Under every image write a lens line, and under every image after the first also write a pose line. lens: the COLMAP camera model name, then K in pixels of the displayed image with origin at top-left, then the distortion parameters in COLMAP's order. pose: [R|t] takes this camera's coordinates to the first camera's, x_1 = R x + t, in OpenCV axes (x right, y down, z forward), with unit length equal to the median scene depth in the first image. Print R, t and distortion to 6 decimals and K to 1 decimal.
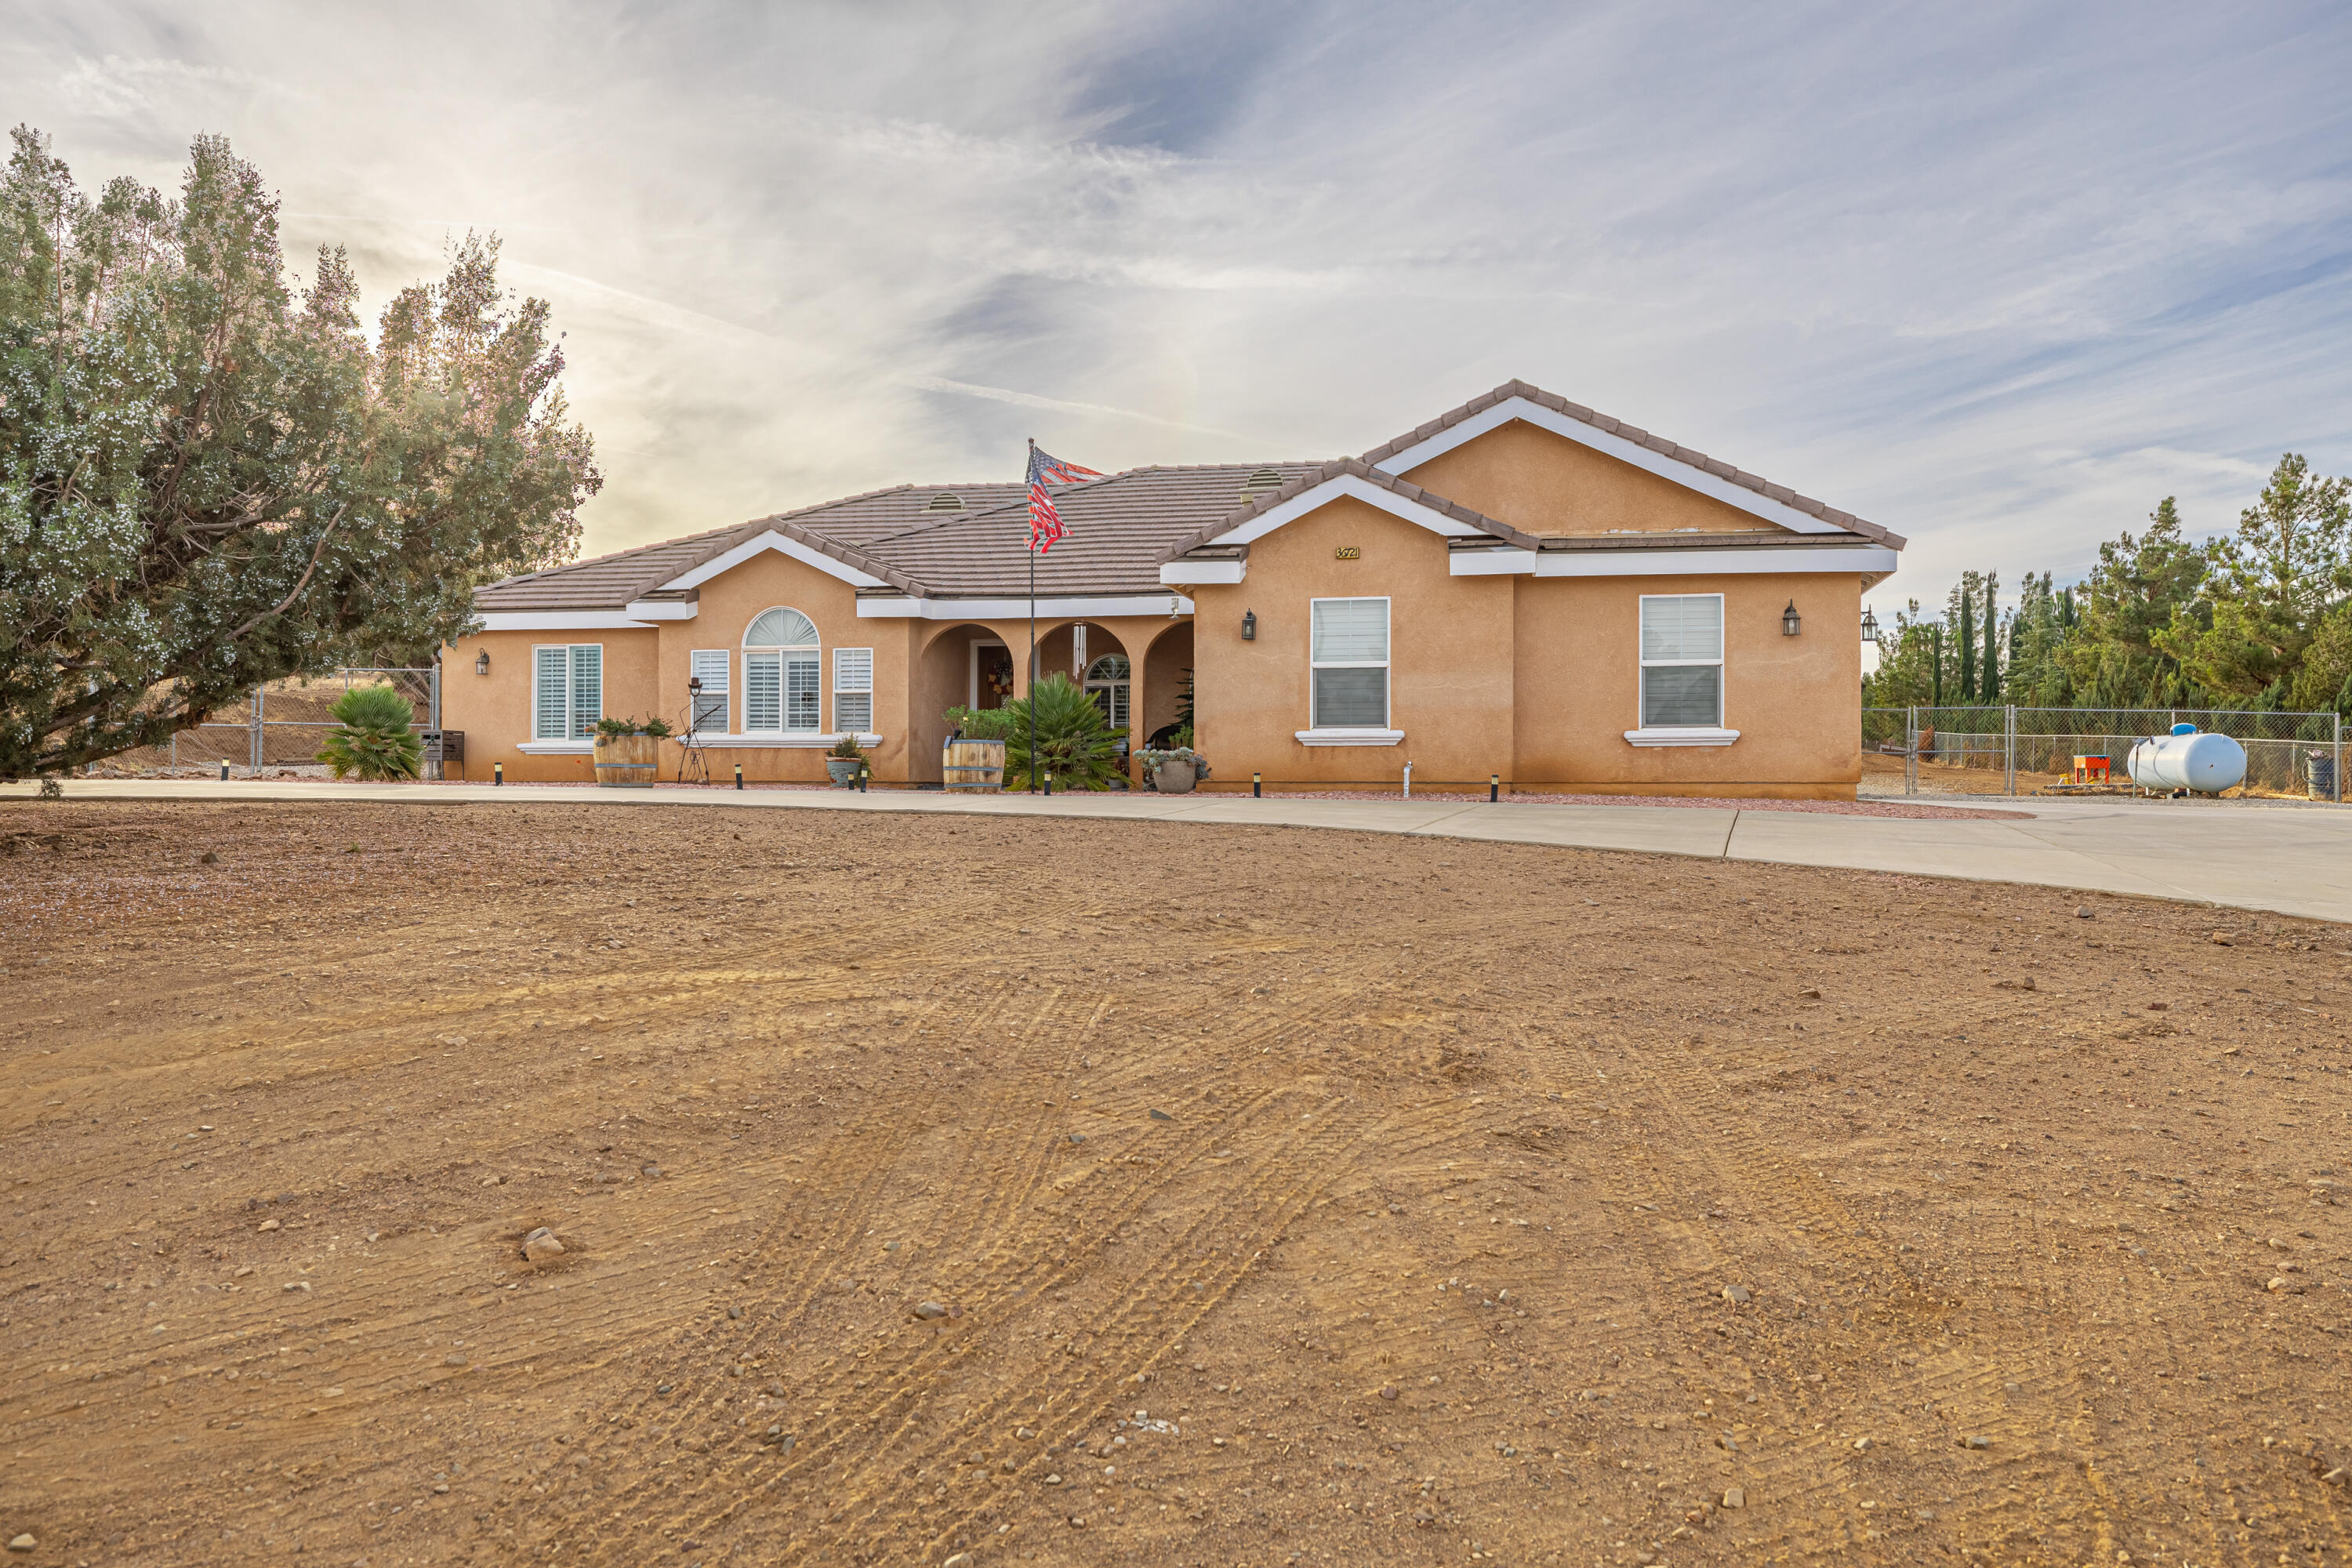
lens RADIAL K [[1762.9, 0, 1147.6], [0, 1762.9, 780.7], [0, 0, 1]] dist [0.008878, -0.000295]
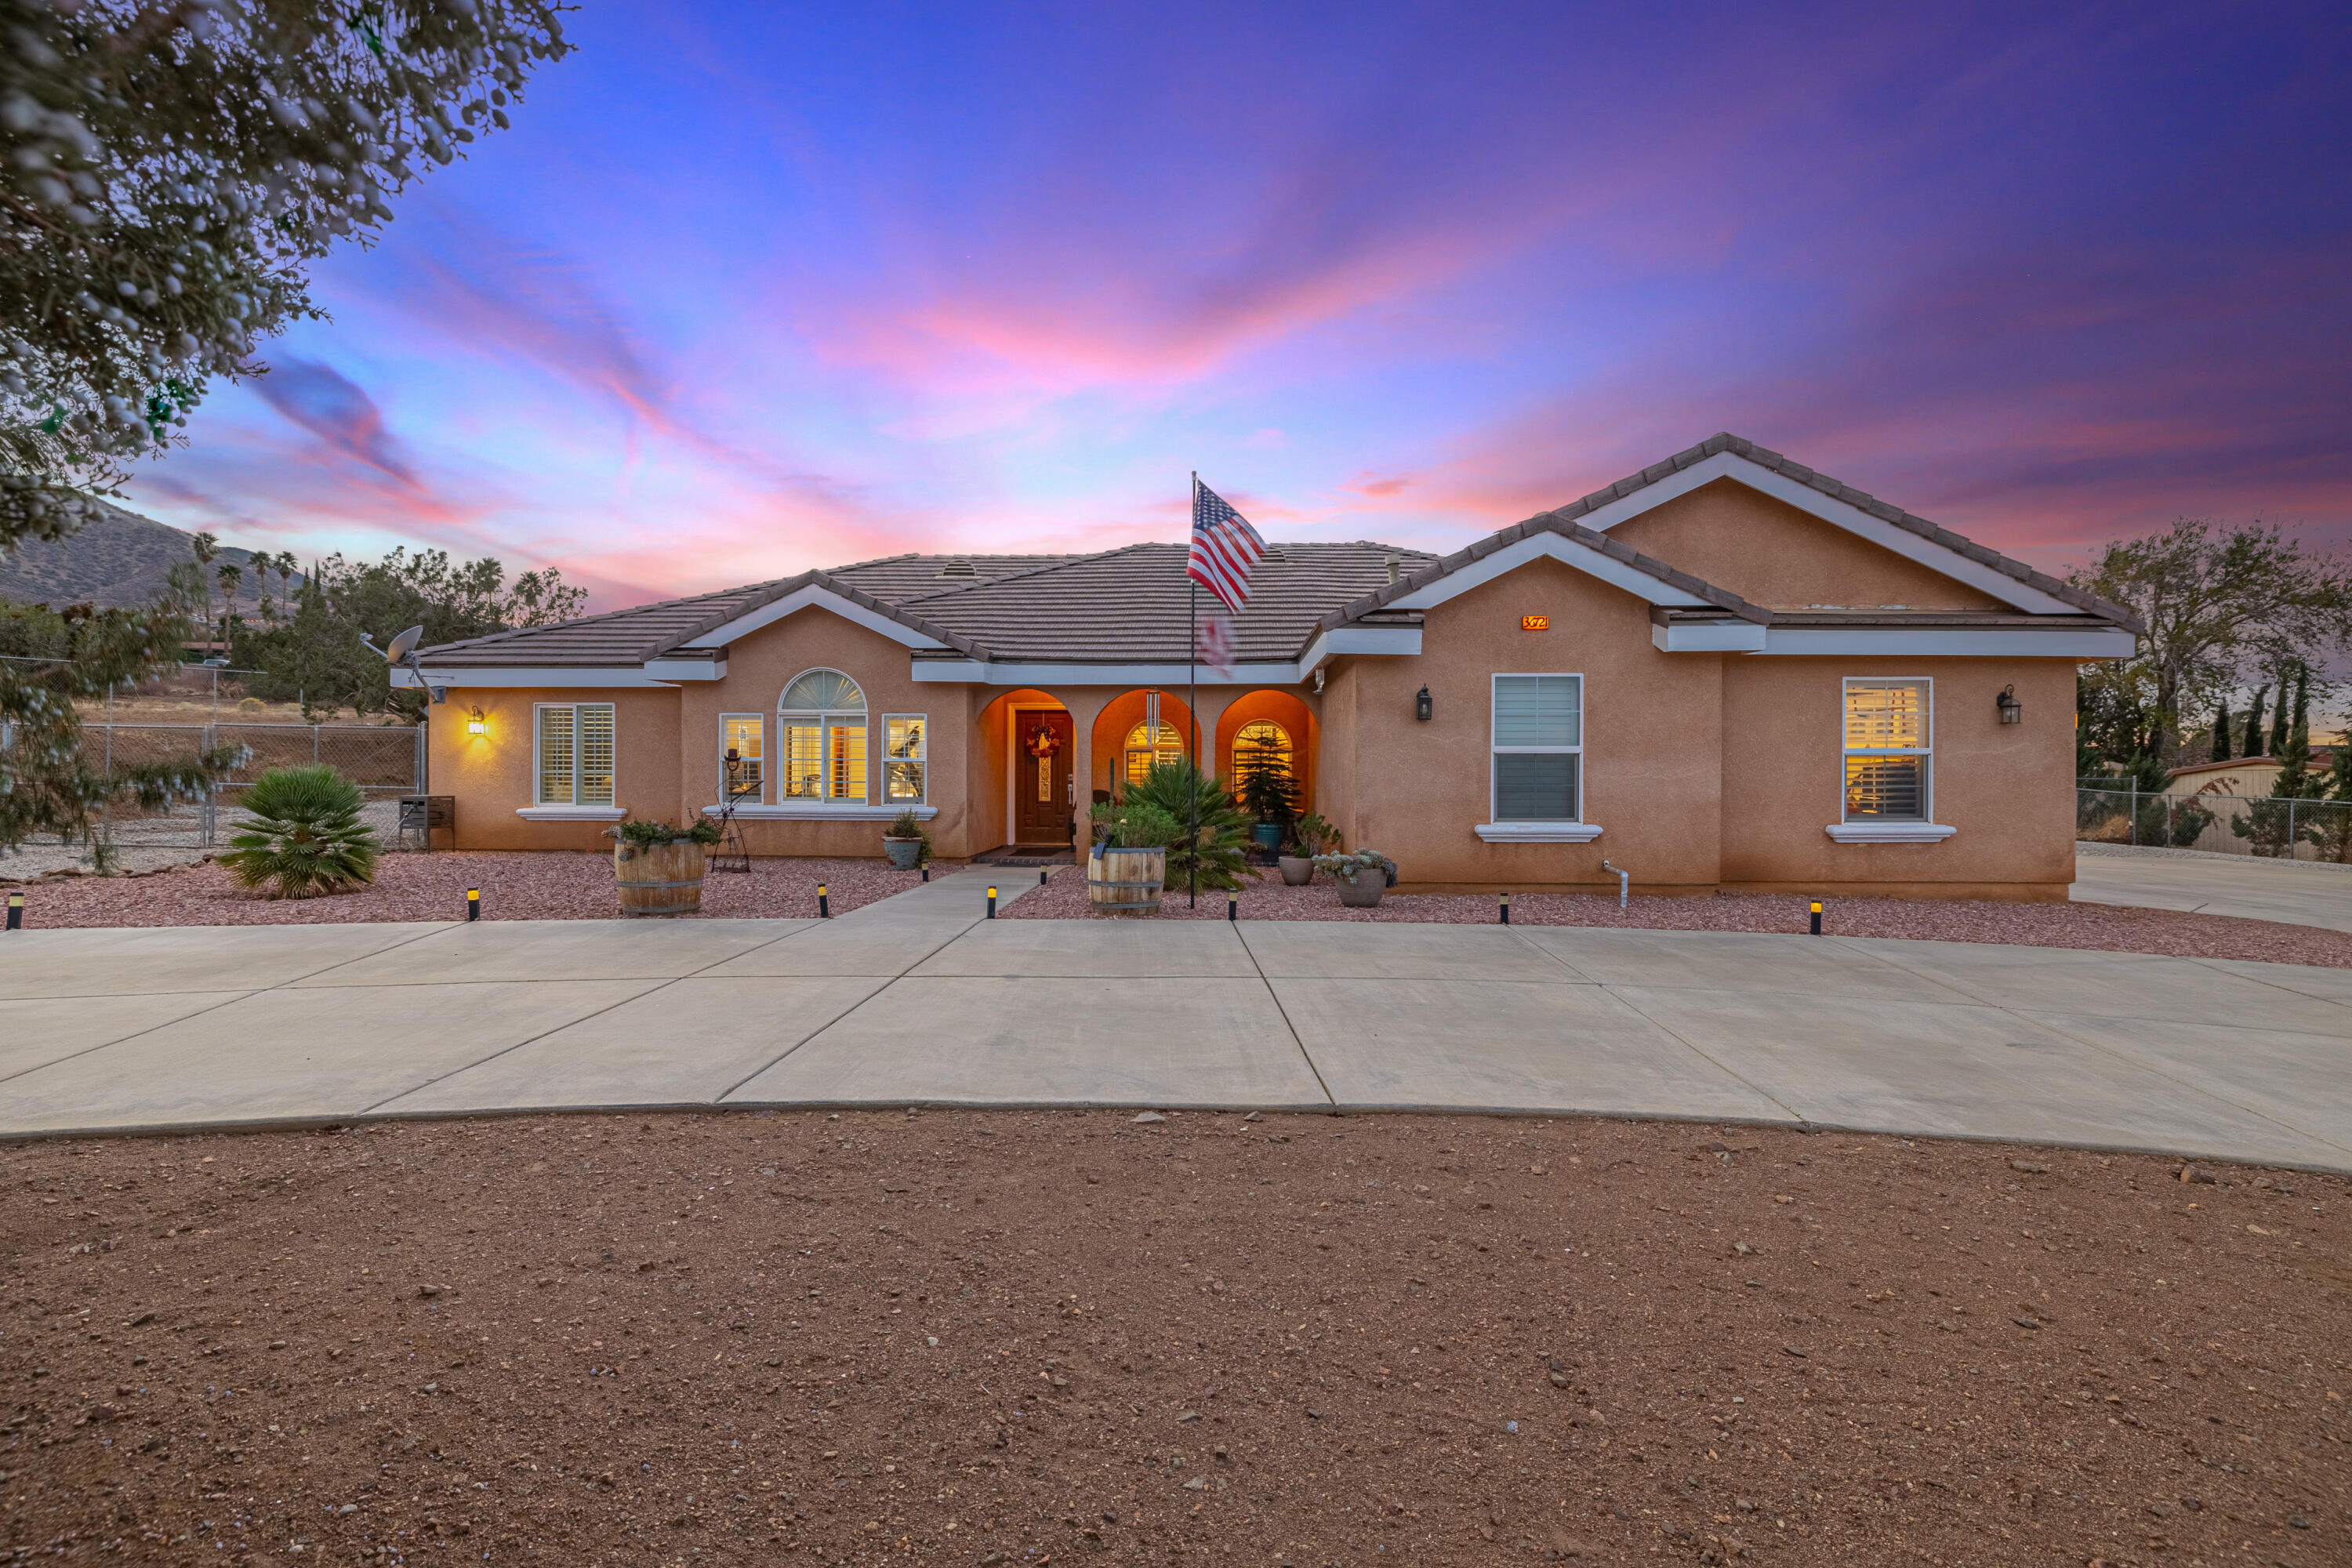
lens RADIAL K [[1106.4, 0, 1171.6], [0, 1106.4, 781.7], [0, 0, 1]] dist [-0.005013, 0.001421]
pose [[0.983842, -0.000375, 0.179040, -0.162991], [-0.001046, 0.999969, 0.007841, -0.054082], [-0.179037, -0.007901, 0.983811, 0.489254]]
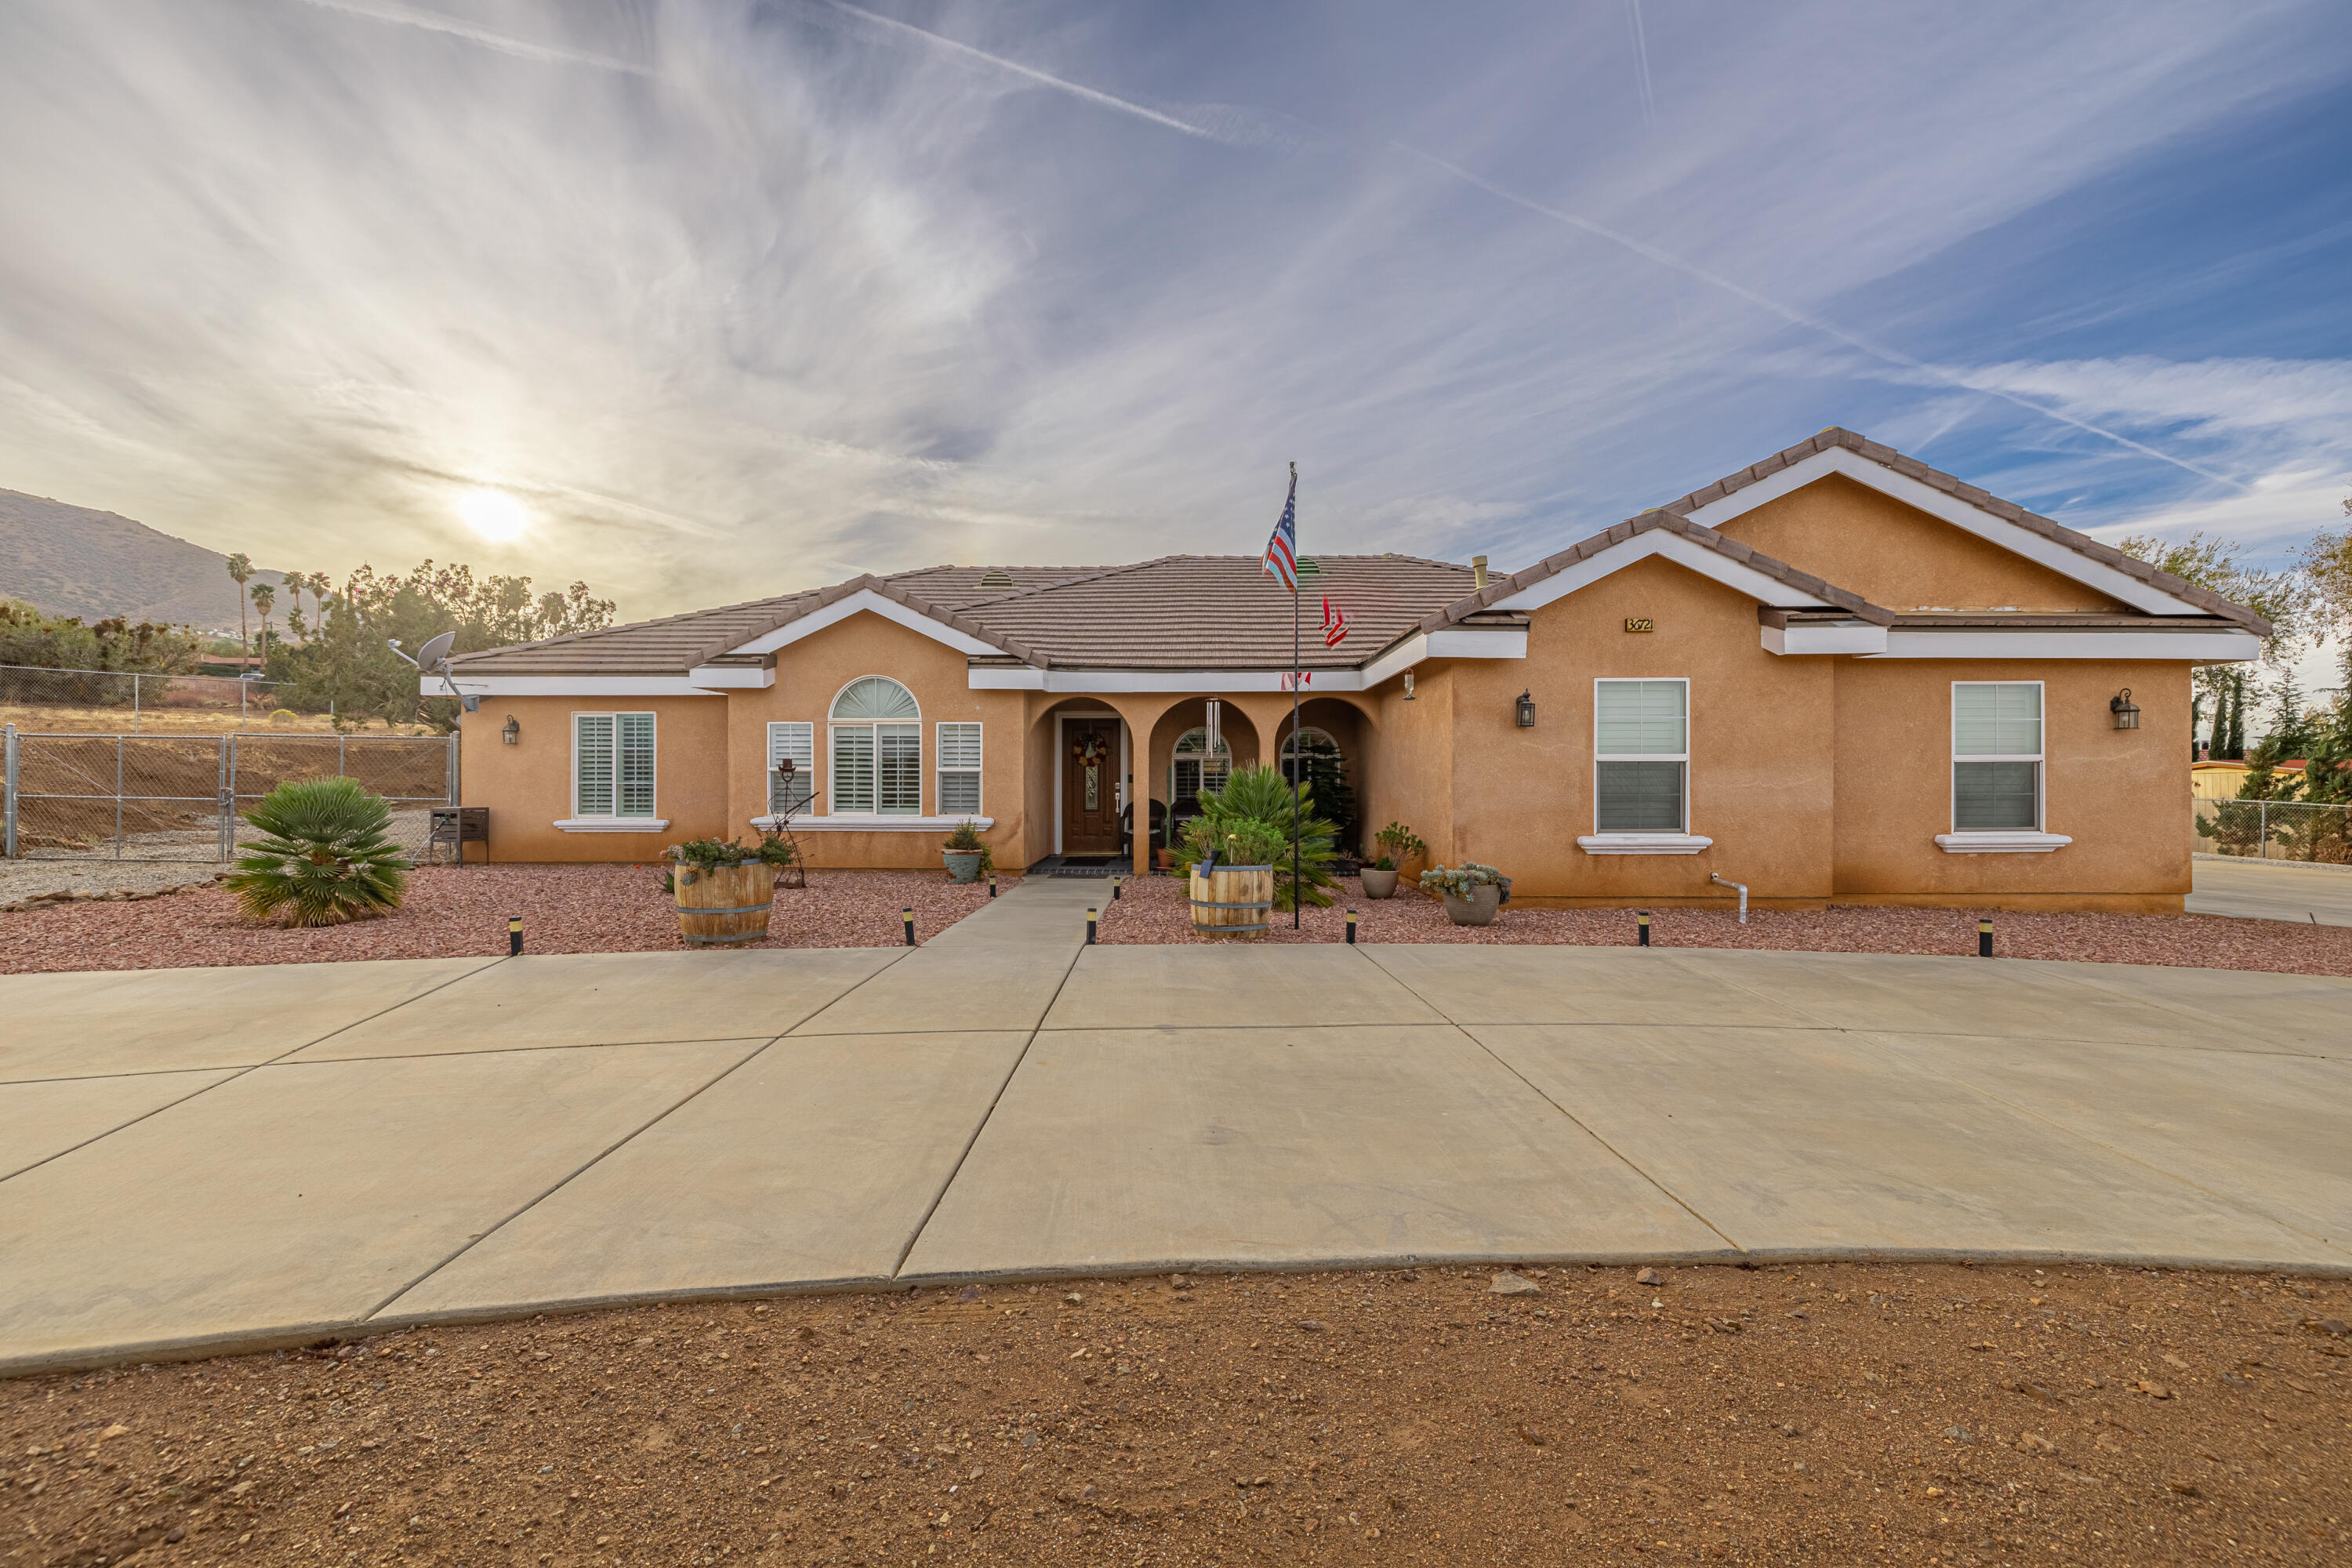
lens RADIAL K [[1009.0, 0, 1176.9], [0, 1009.0, 783.0], [0, 0, 1]] dist [0.004310, -0.000553]
pose [[0.978918, -0.003471, 0.204225, -0.201018], [0.002446, 0.999983, 0.005269, -0.056847], [-0.204240, -0.004658, 0.978910, 0.572265]]
